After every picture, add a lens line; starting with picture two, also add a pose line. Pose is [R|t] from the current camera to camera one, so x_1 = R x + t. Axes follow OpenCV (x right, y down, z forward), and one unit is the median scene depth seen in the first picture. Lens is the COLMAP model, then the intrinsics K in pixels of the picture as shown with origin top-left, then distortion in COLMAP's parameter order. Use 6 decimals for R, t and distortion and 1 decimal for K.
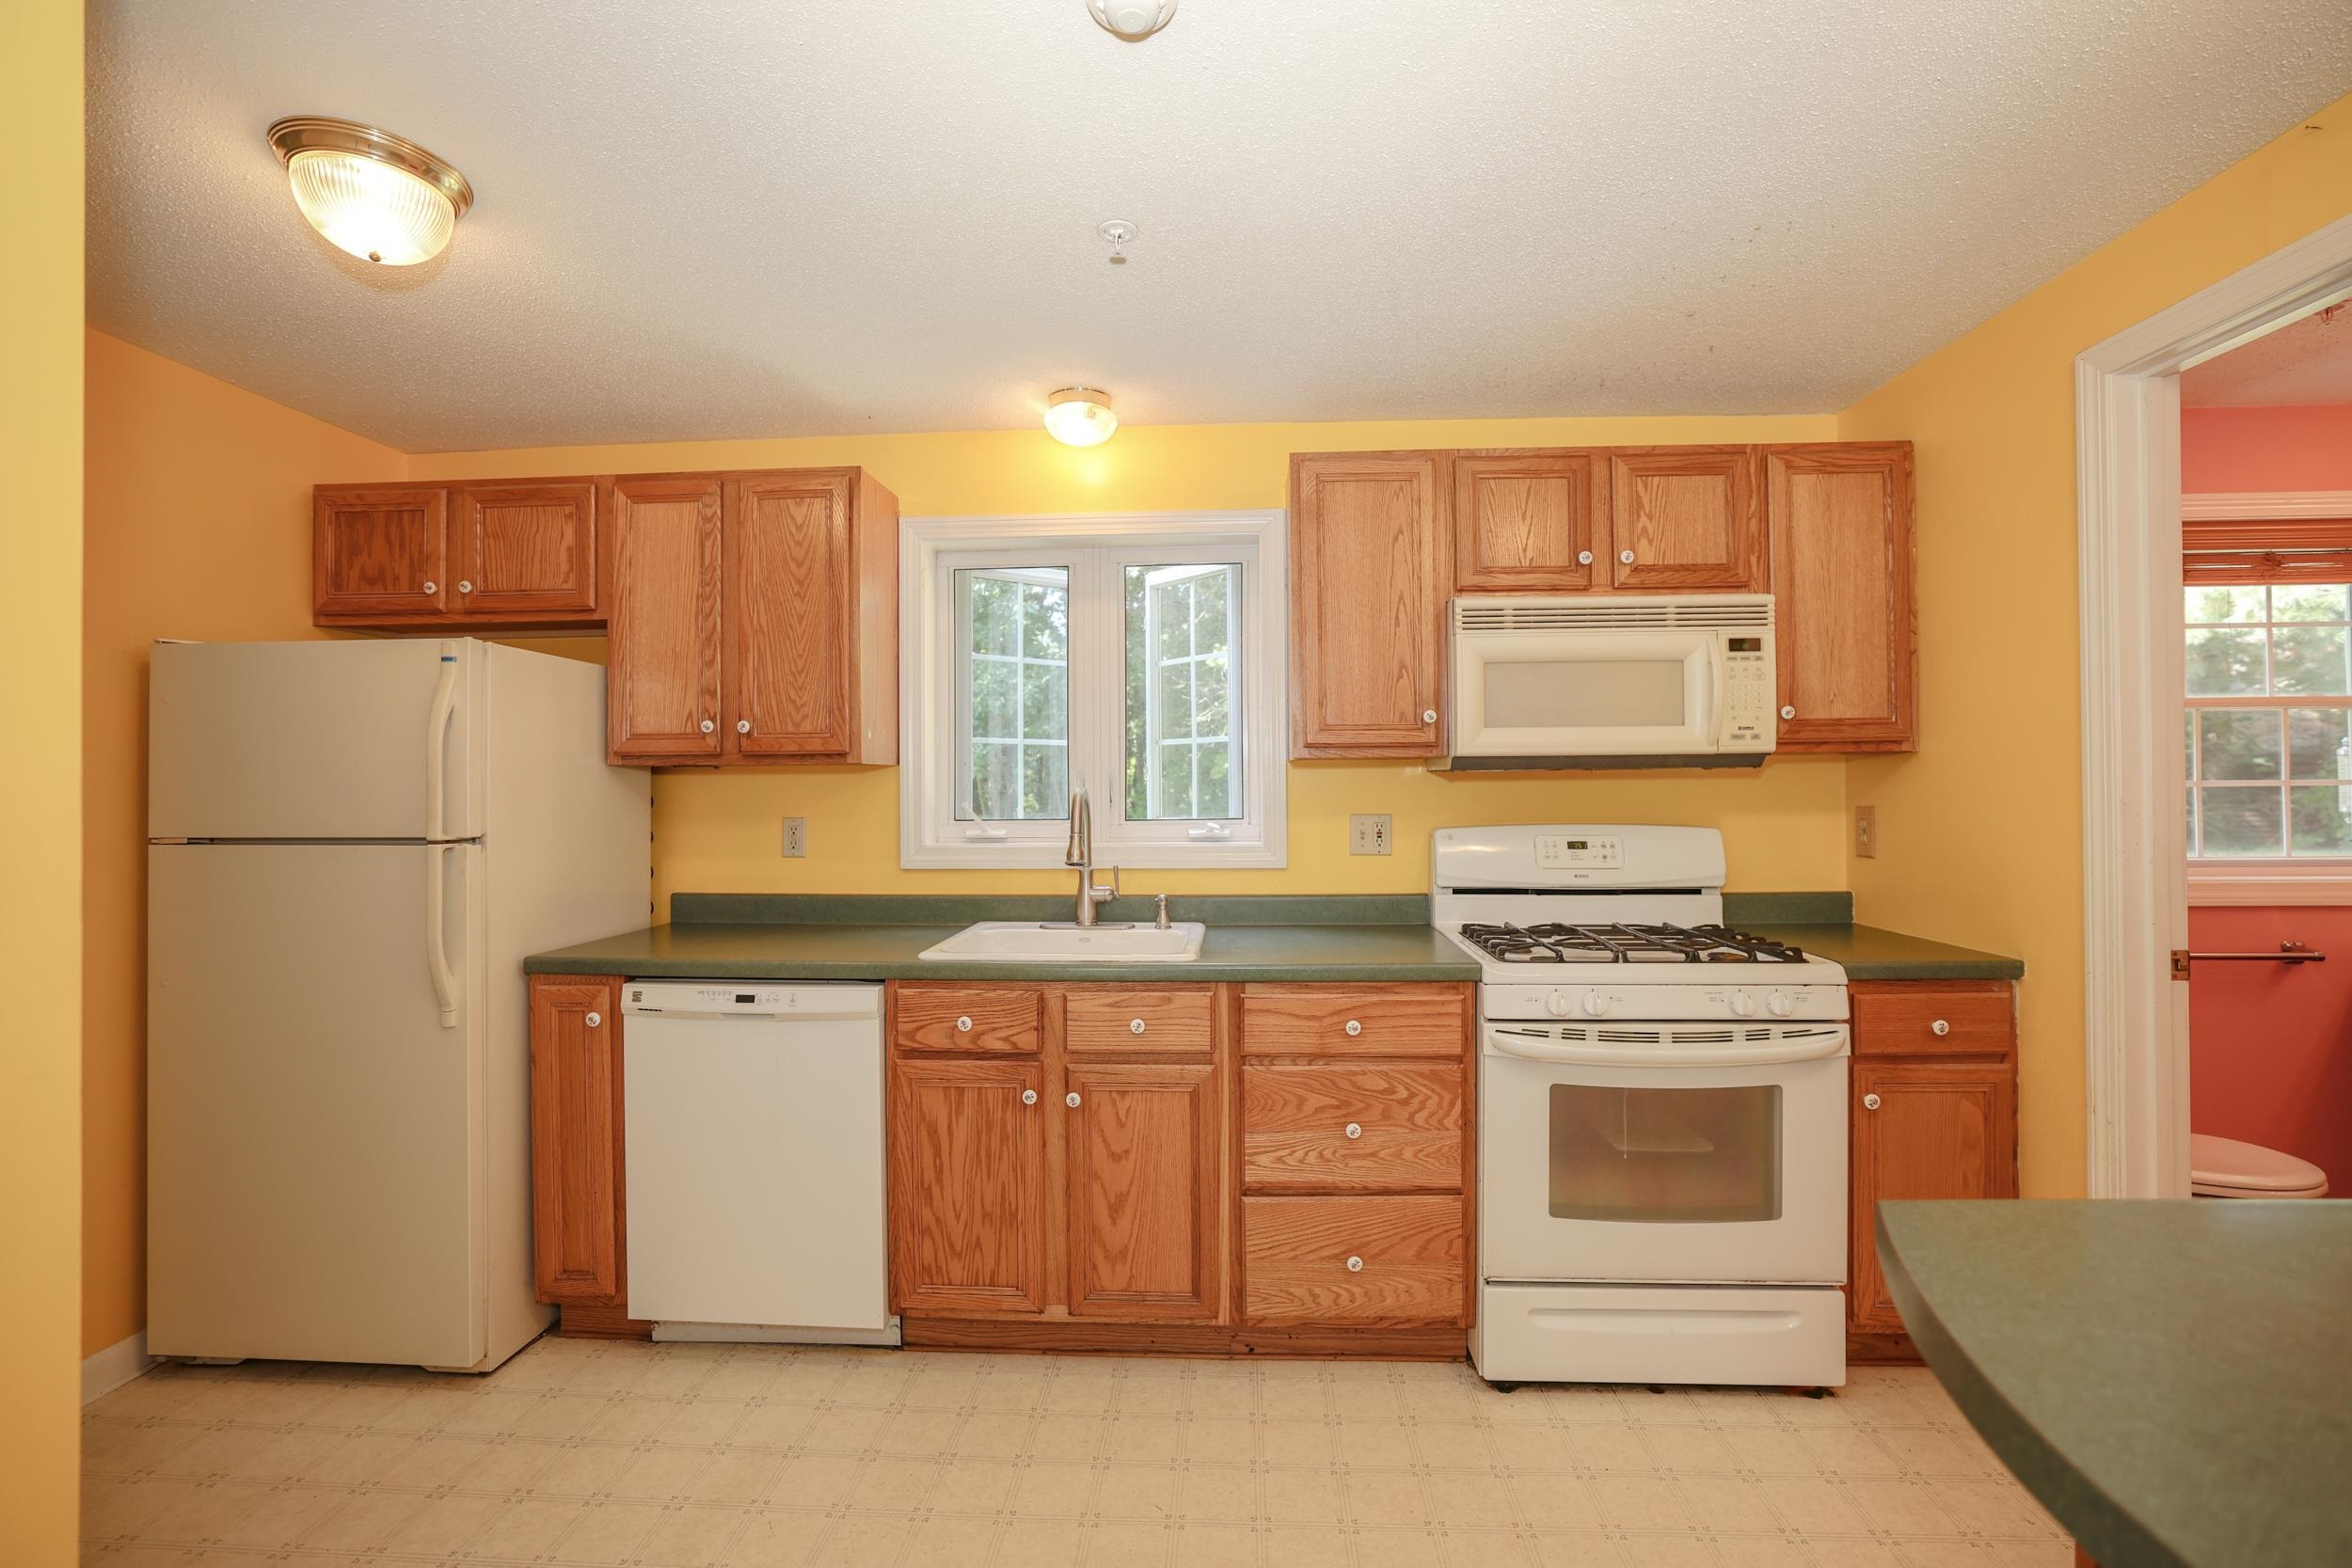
lens RADIAL K [[995.3, 0, 1178.8], [0, 995.3, 780.3], [0, 0, 1]] dist [-0.046786, 0.015523]
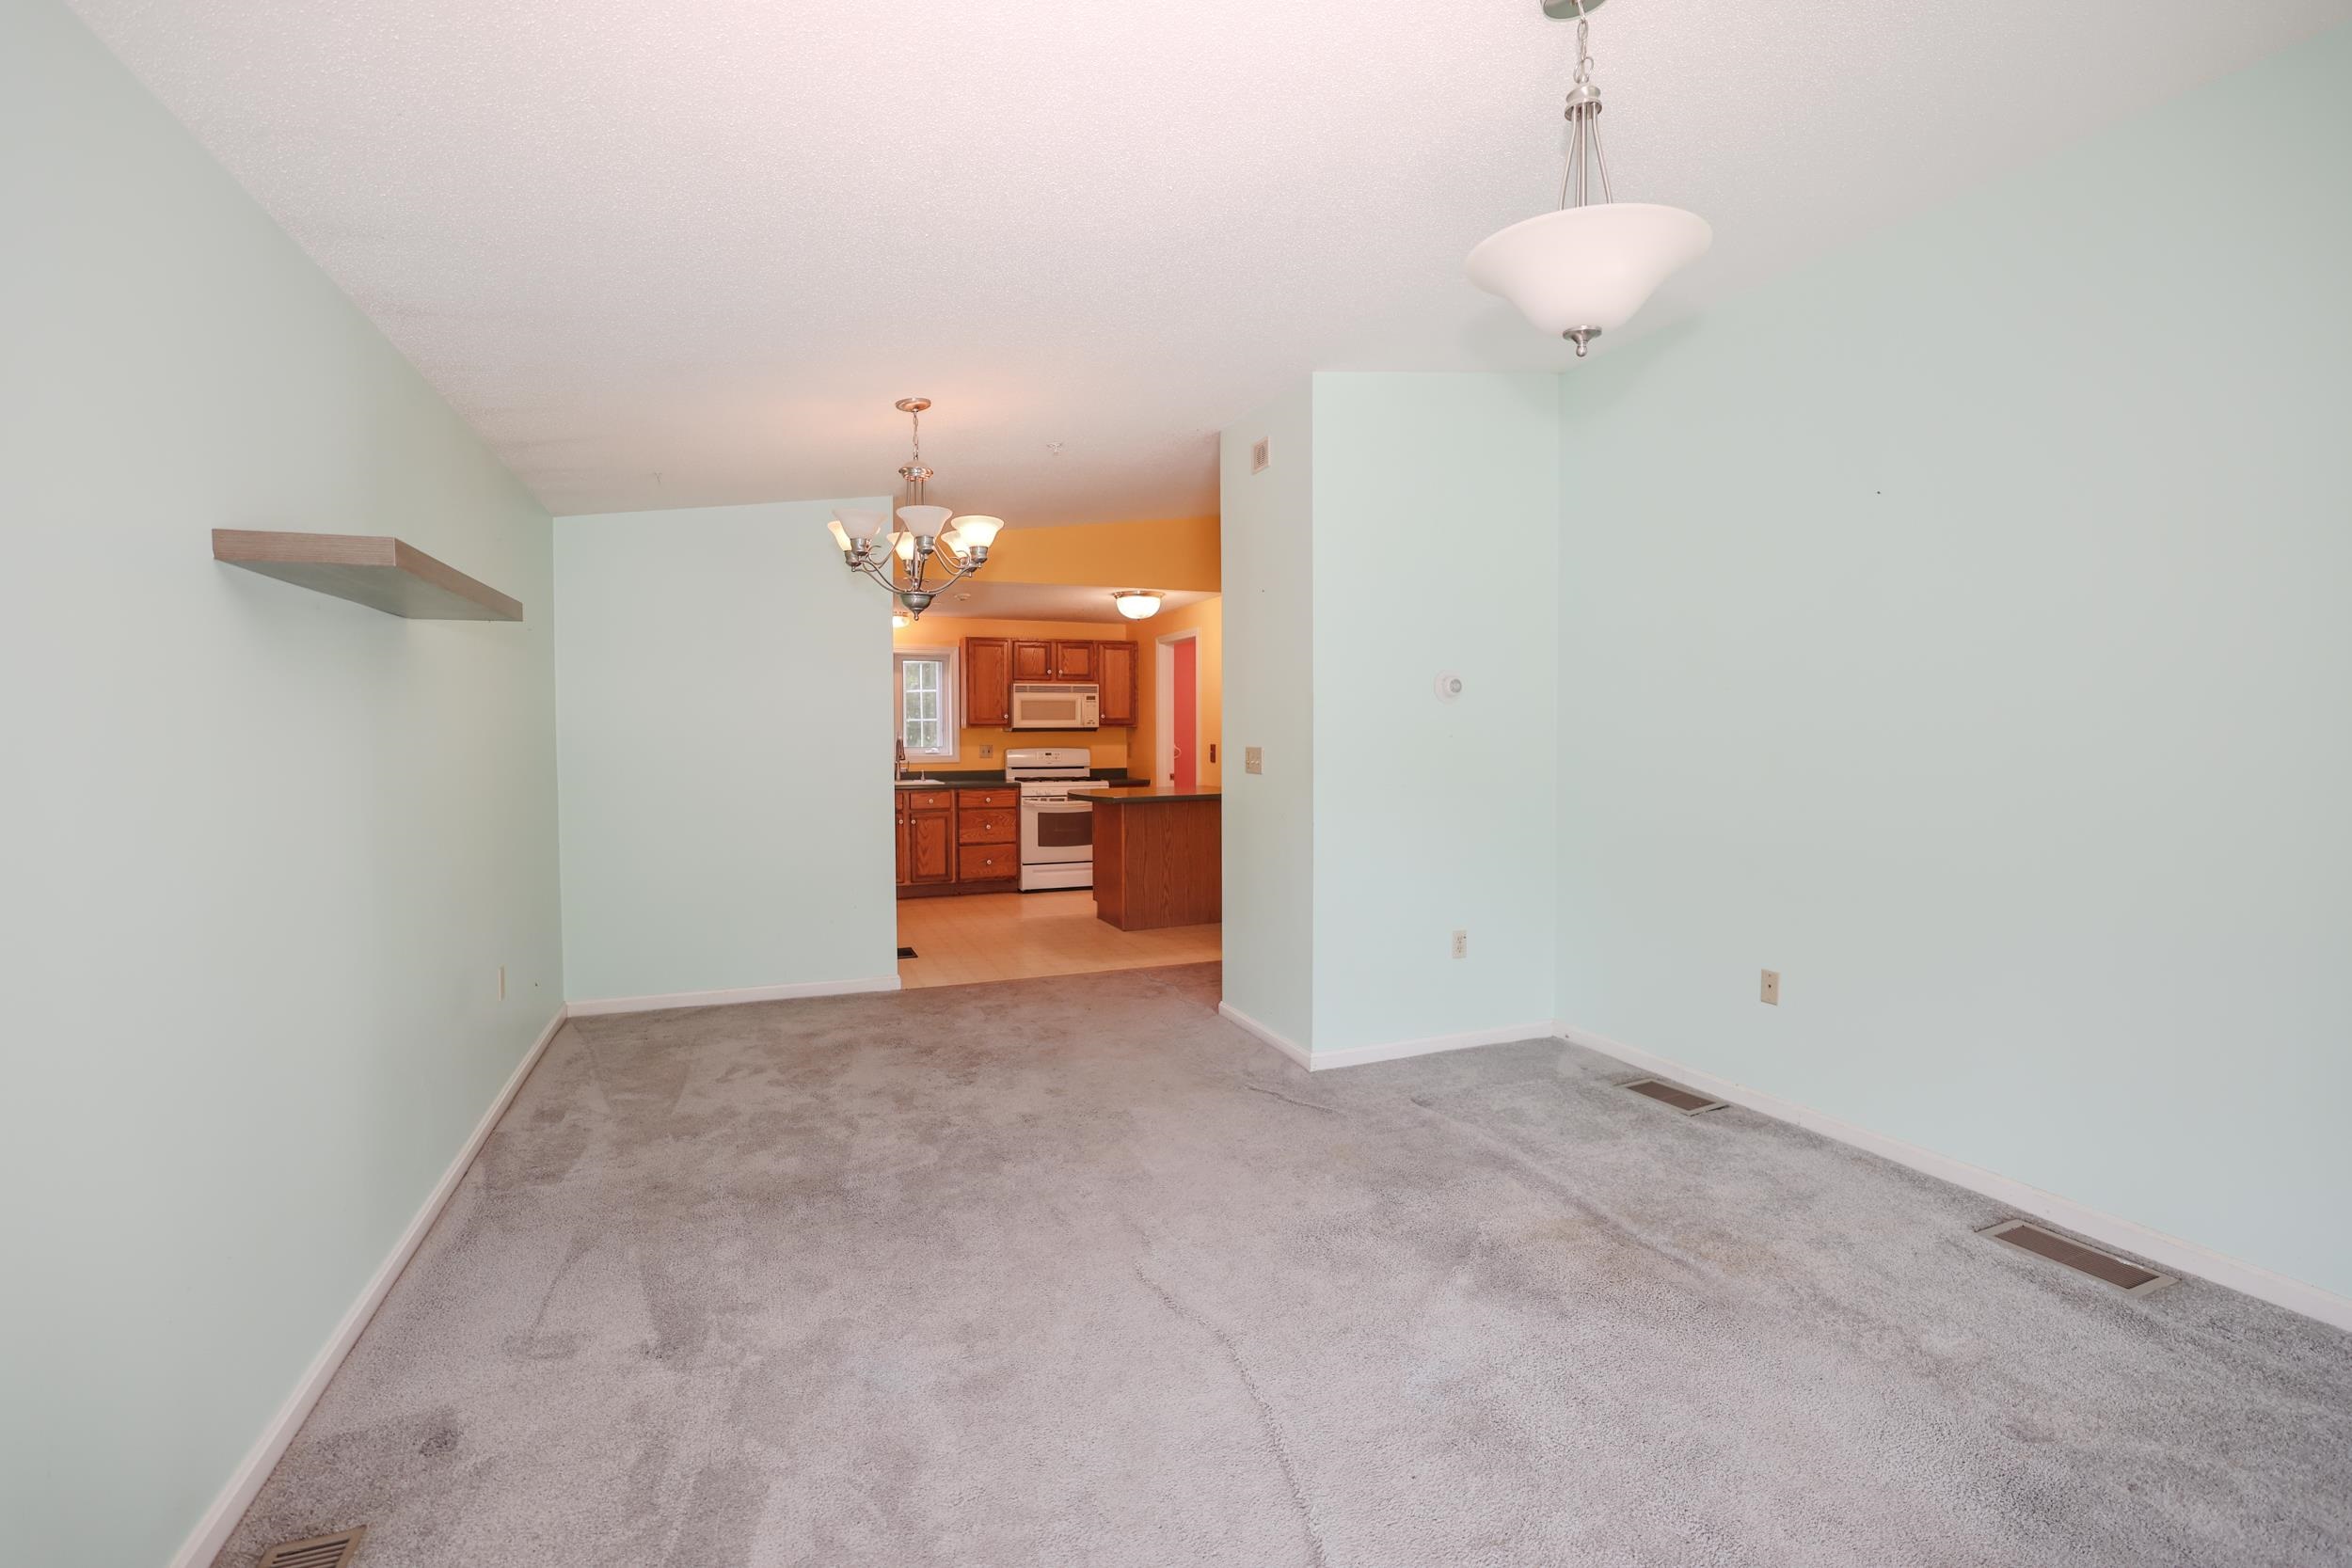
lens RADIAL K [[1011.9, 0, 1173.4], [0, 1011.9, 783.6], [0, 0, 1]] dist [-0.048953, 0.016264]
pose [[0.901734, -0.016173, 0.431989, -0.782844], [-0.008533, 0.998439, 0.055191, -0.029643], [-0.432207, -0.053453, 0.900189, -2.552277]]
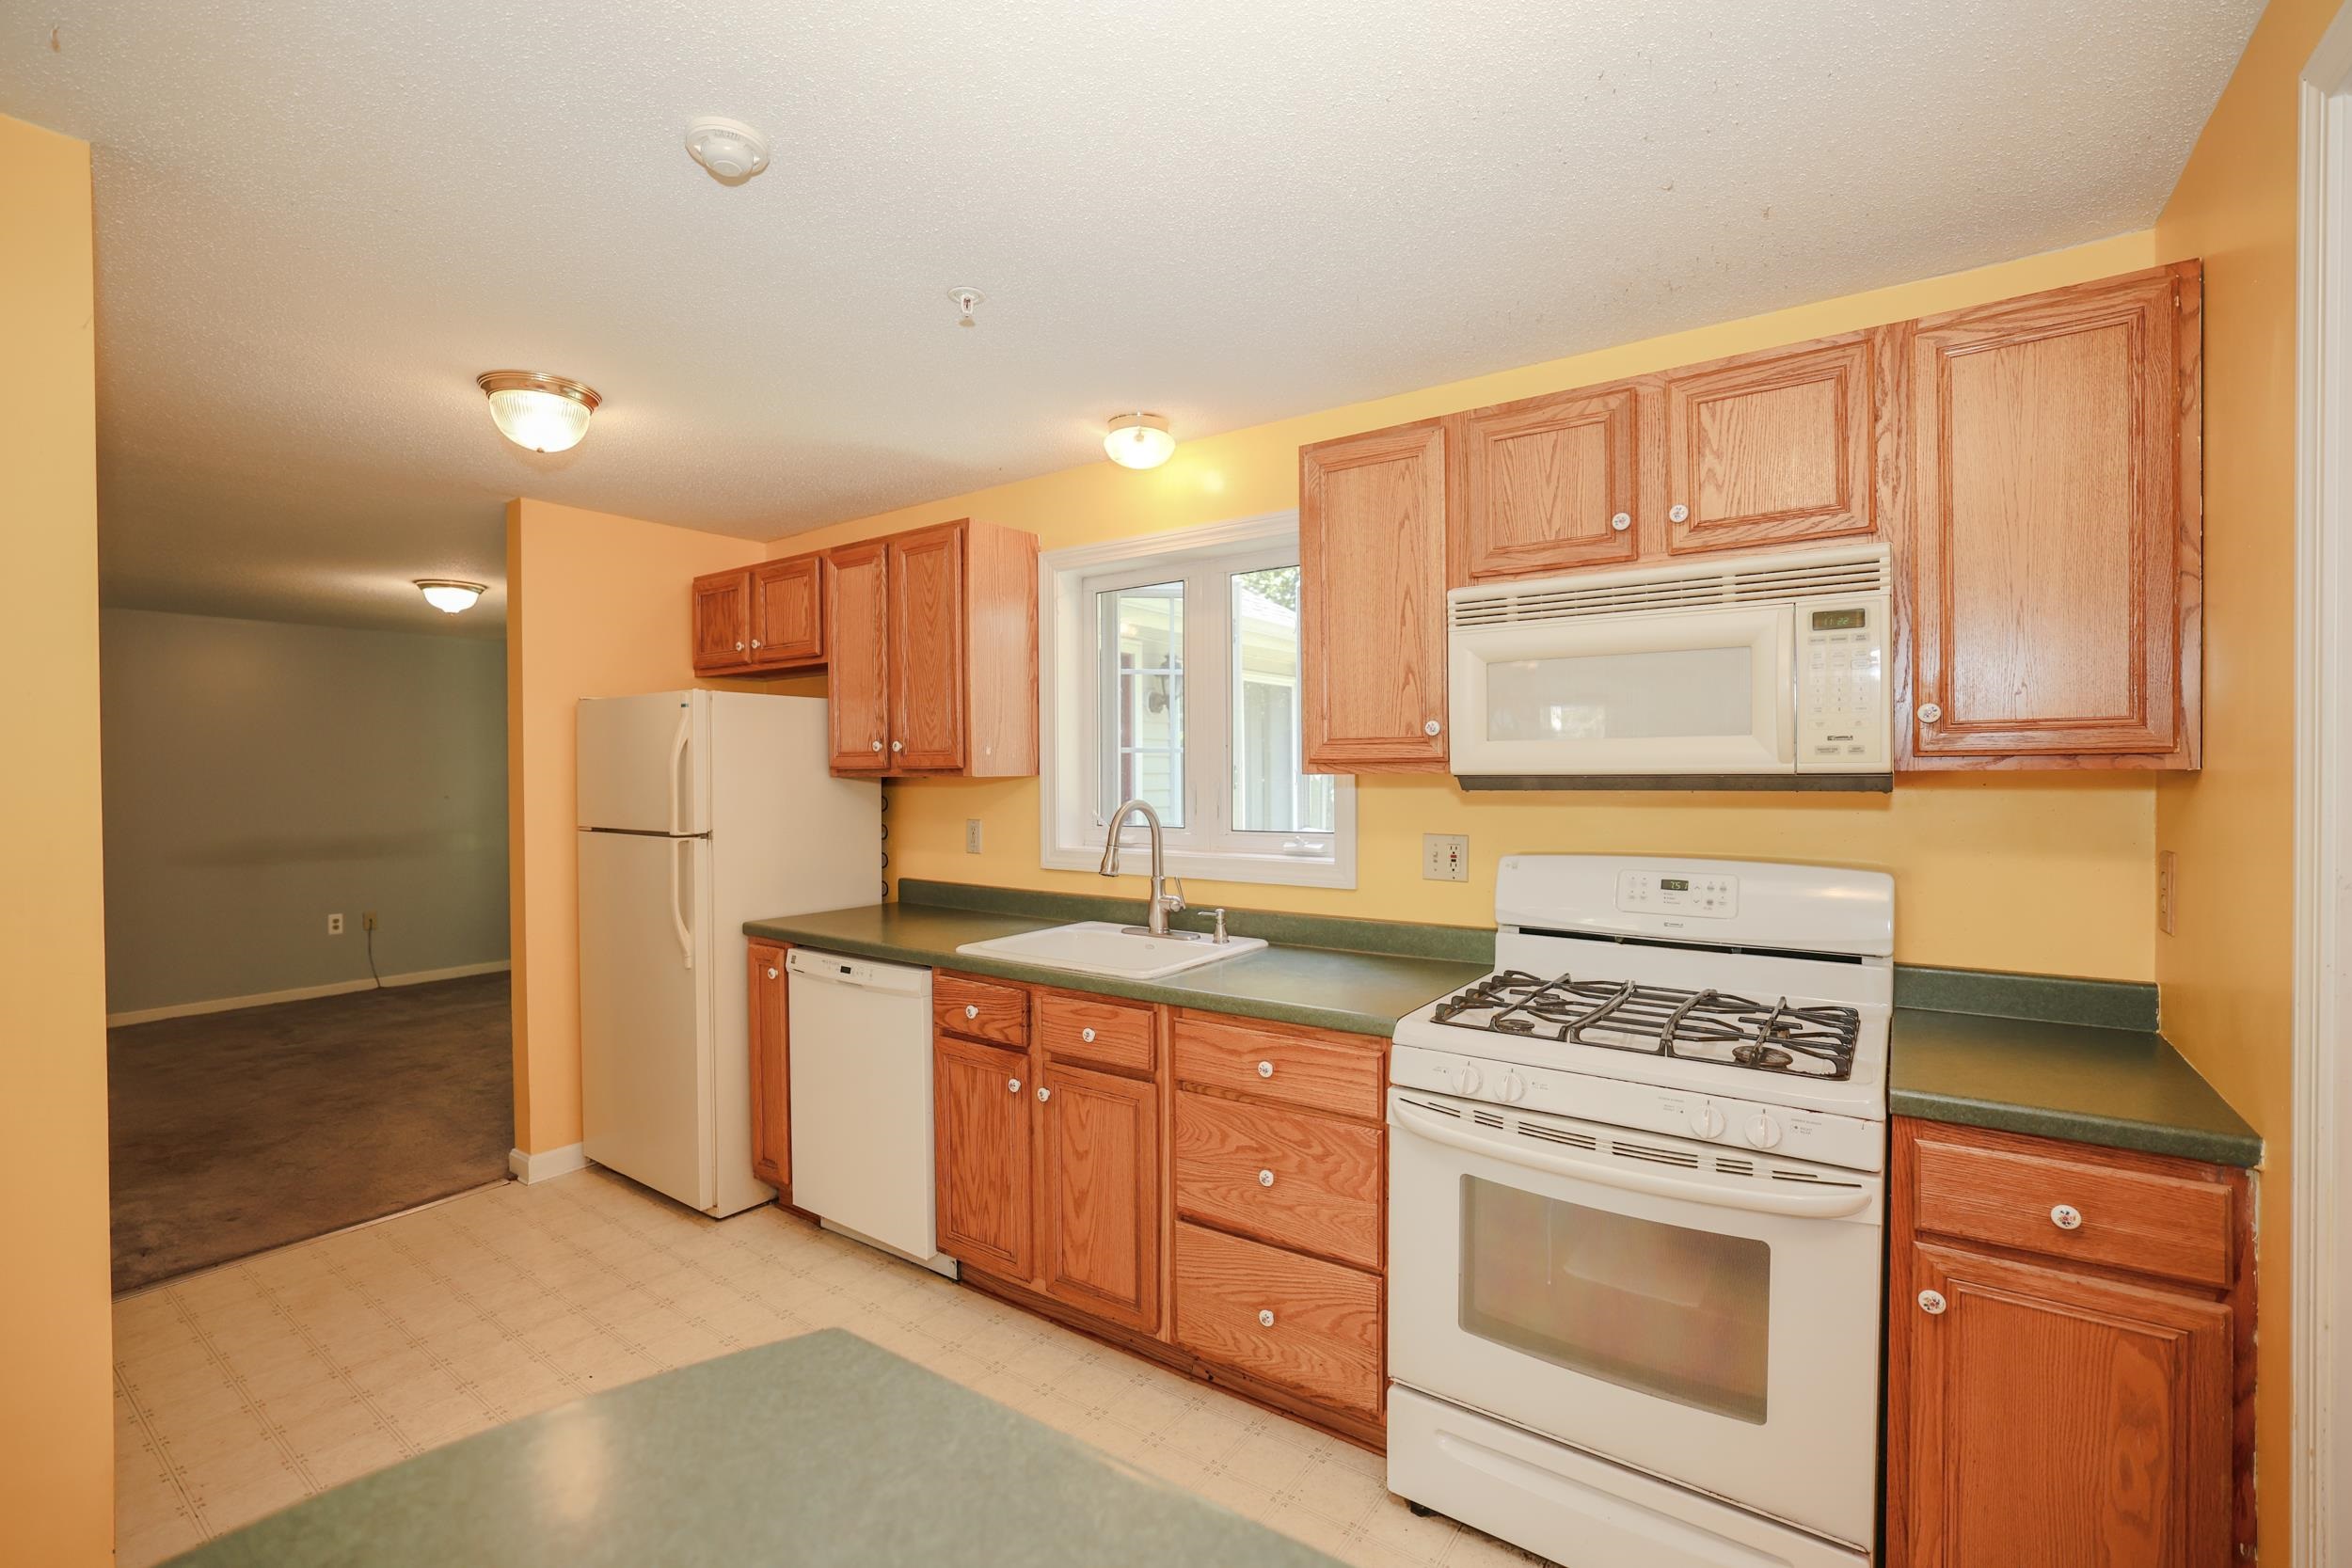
lens RADIAL K [[1011.9, 0, 1173.4], [0, 1011.9, 783.6], [0, 0, 1]] dist [-0.048953, 0.016264]
pose [[0.848137, 0.008539, -0.529709, 0.550141], [0.004367, 0.999723, 0.023108, -0.038849], [0.529760, -0.021912, 0.847865, 0.139223]]
